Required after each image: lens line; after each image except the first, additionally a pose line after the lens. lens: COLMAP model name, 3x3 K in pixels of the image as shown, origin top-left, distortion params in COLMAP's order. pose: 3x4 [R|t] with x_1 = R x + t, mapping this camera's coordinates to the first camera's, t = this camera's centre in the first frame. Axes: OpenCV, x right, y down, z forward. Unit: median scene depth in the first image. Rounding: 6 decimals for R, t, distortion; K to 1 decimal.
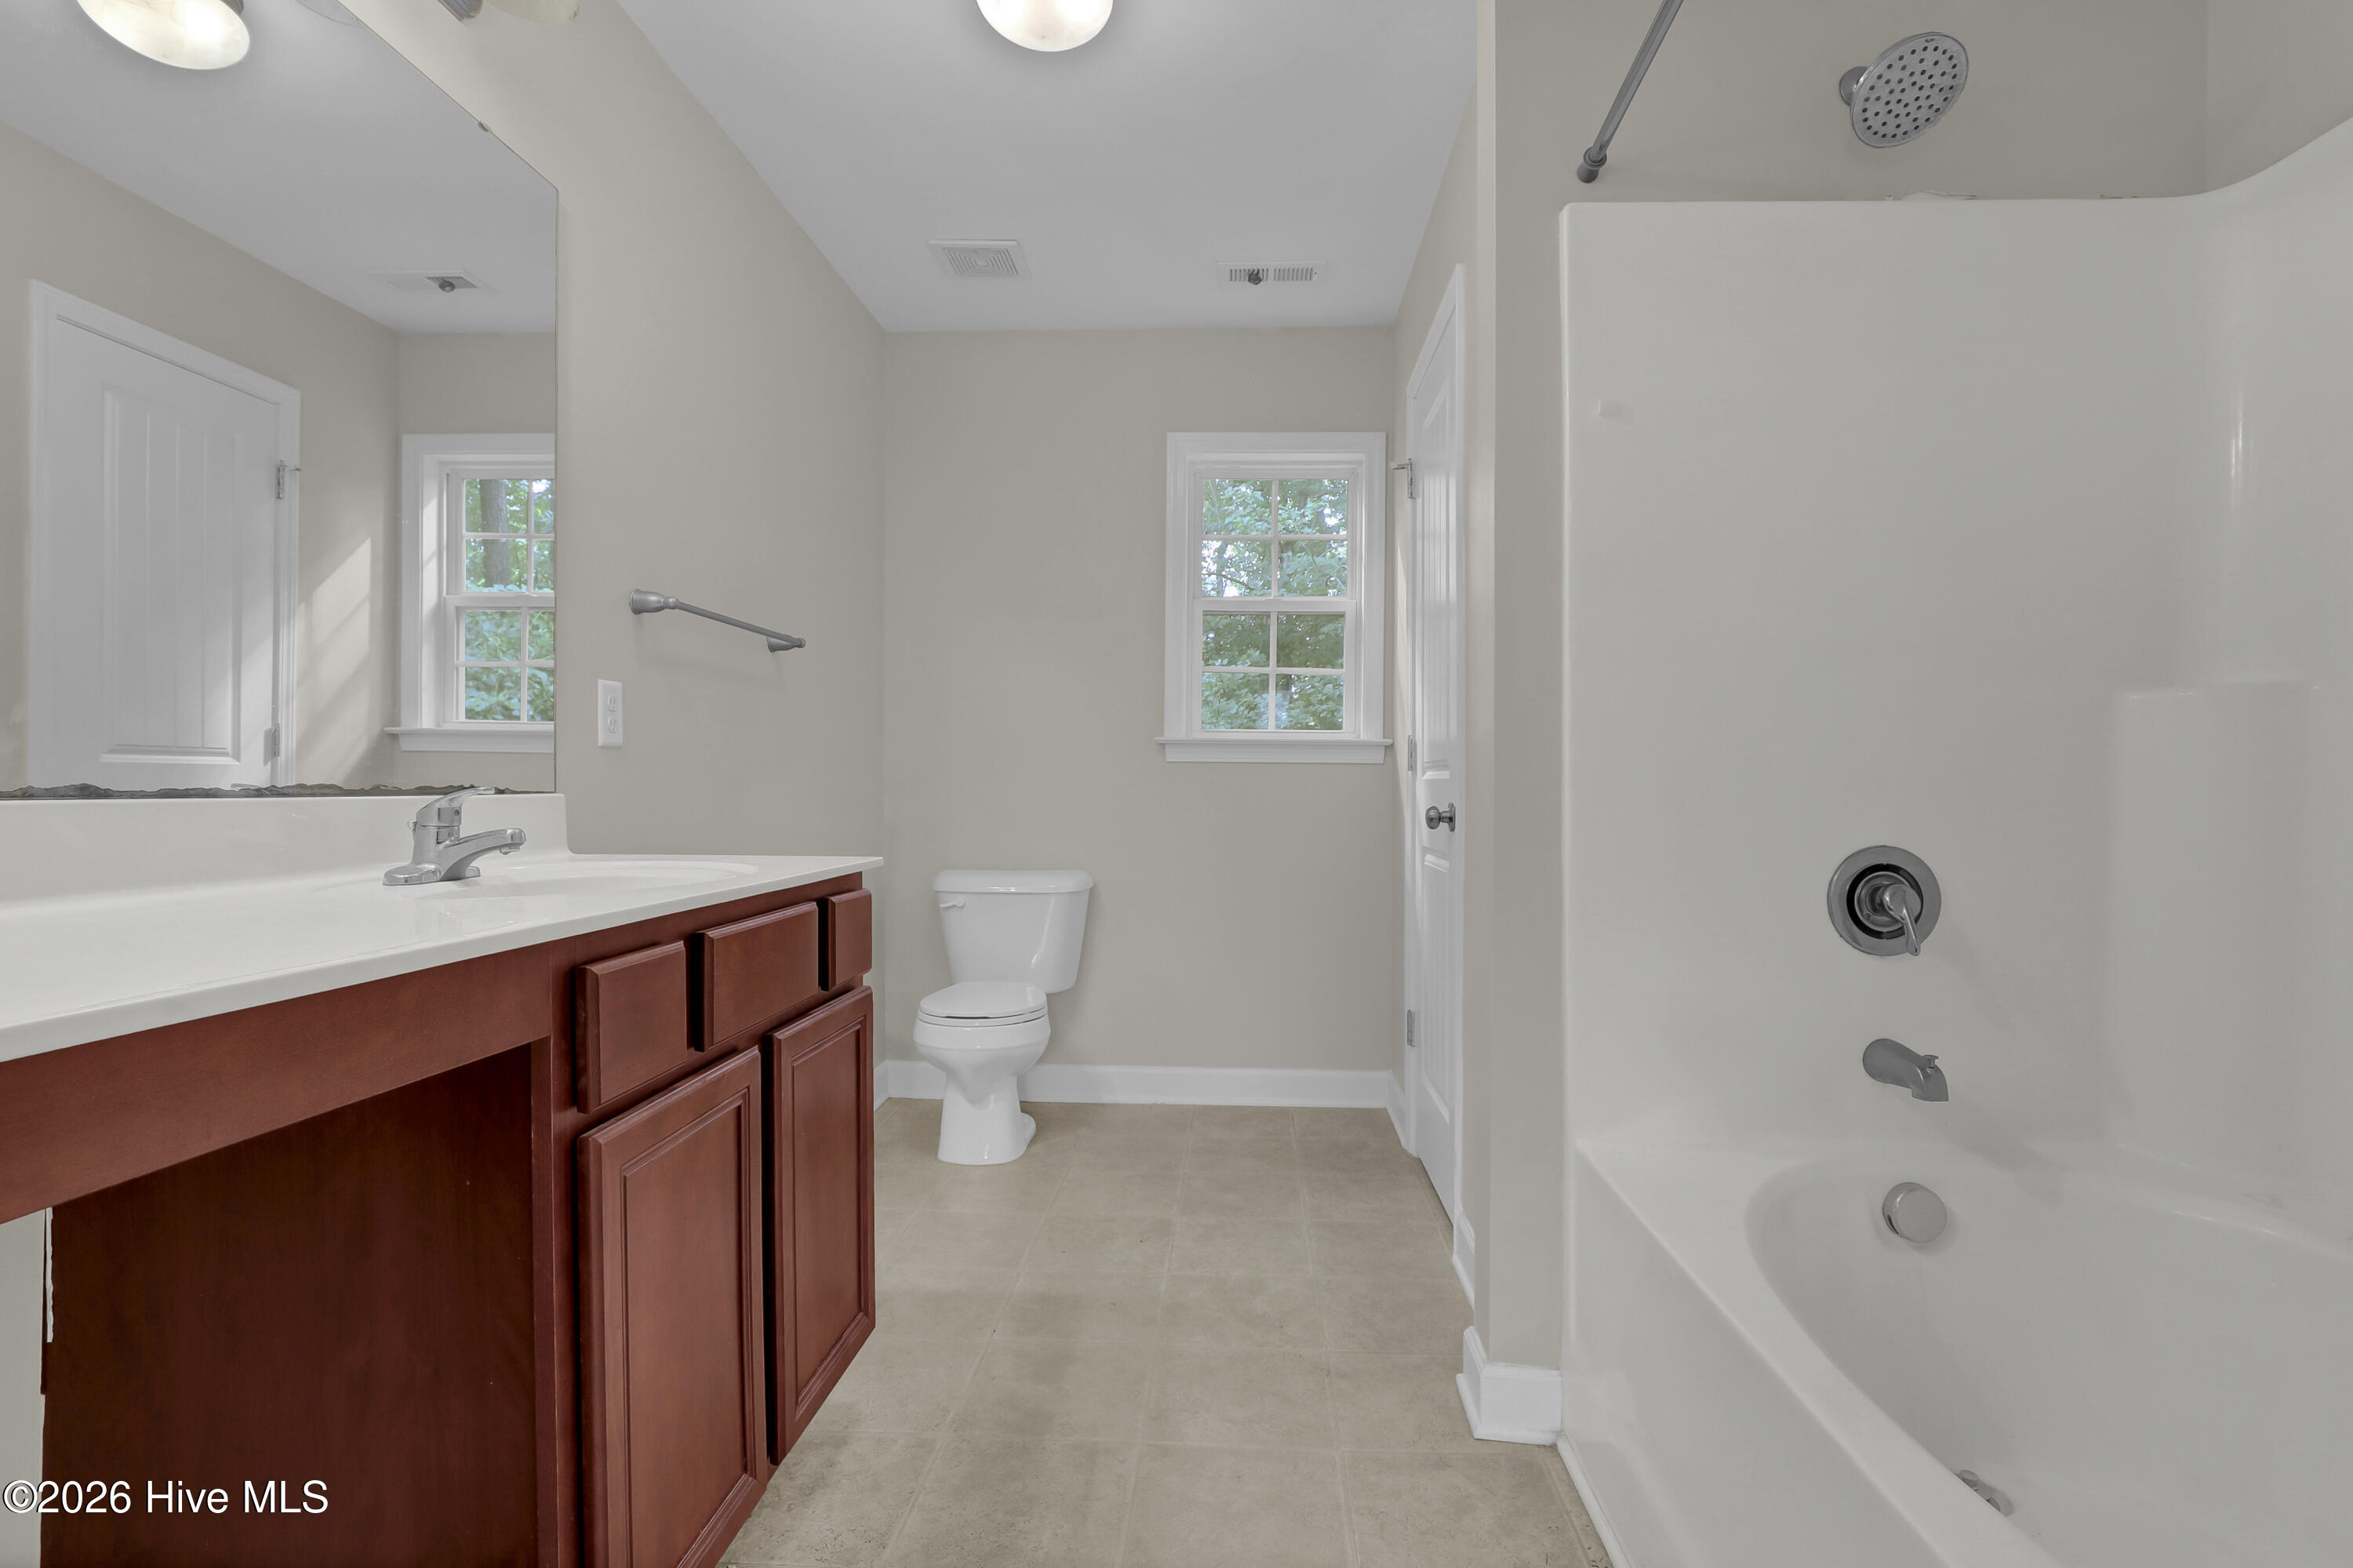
lens RADIAL K [[1129.7, 0, 1176.5], [0, 1129.7, 784.0], [0, 0, 1]] dist [-0.025470, -0.000357]
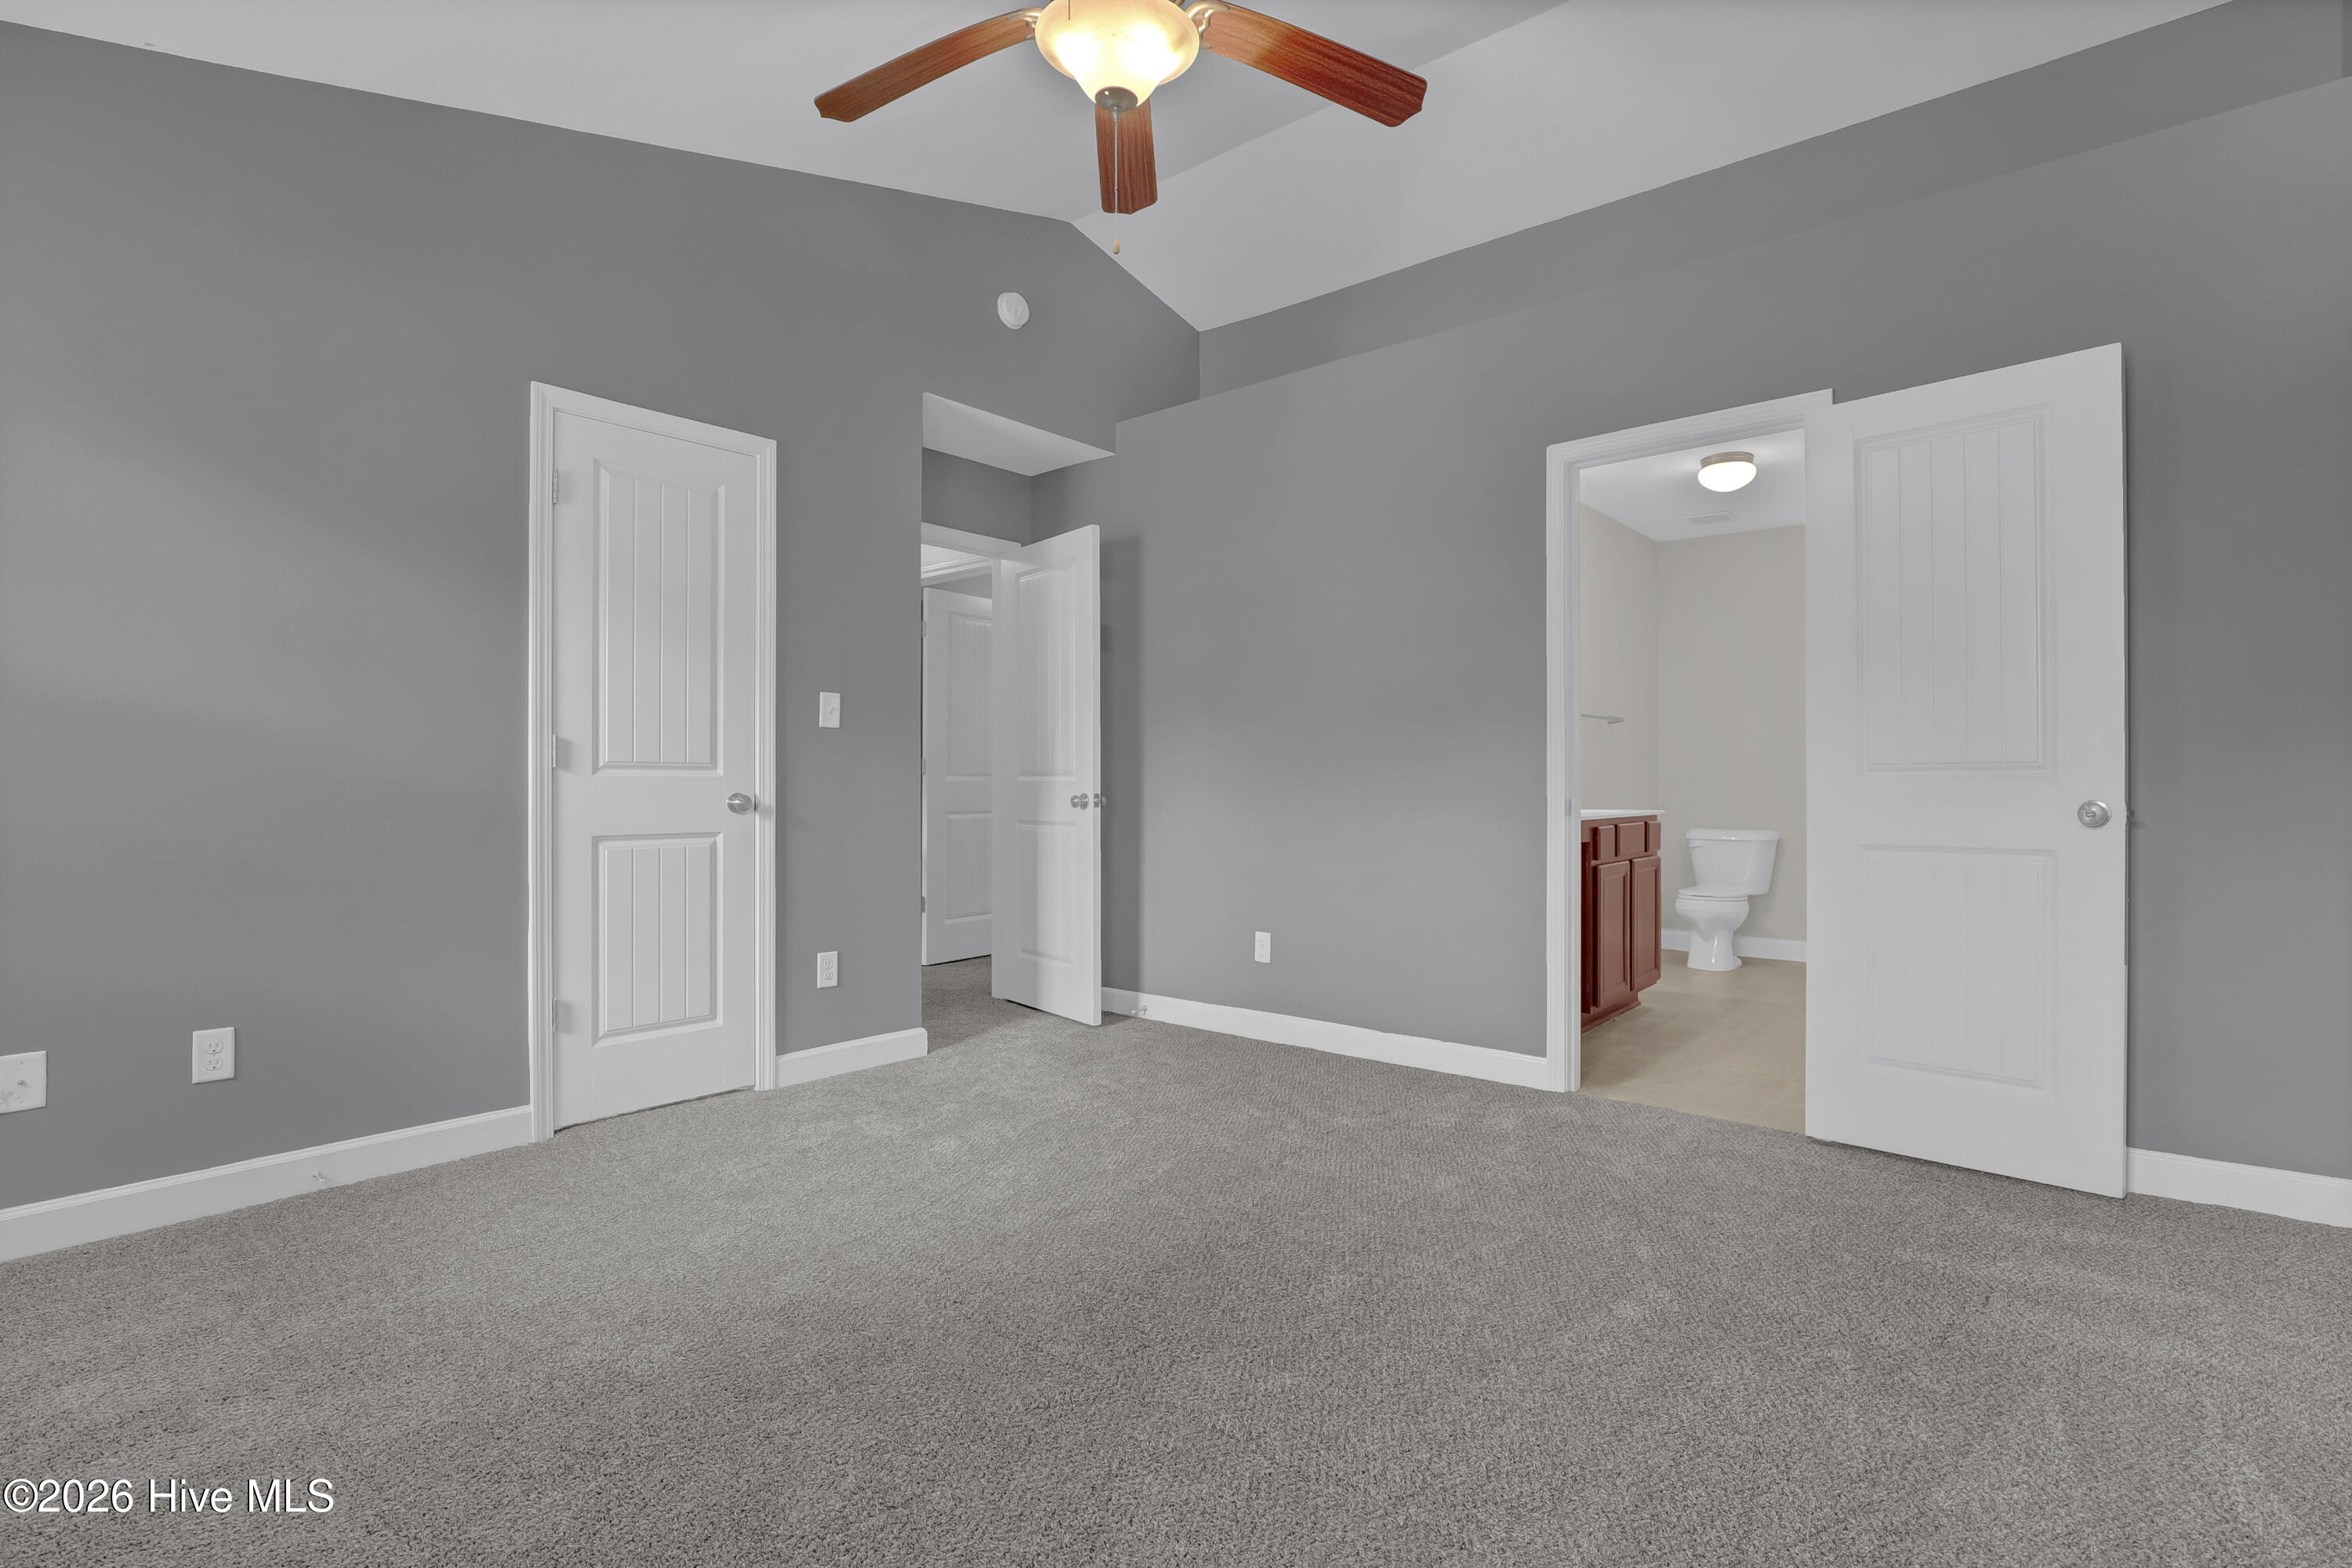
lens RADIAL K [[1129.2, 0, 1176.0], [0, 1129.2, 784.0], [0, 0, 1]] dist [-0.025470, -0.000357]
pose [[0.799993, -0.005421, -0.599985, 0.290753], [0.005699, 0.999983, -0.001436, -0.002787], [0.599982, -0.002271, 0.800010, -1.282043]]
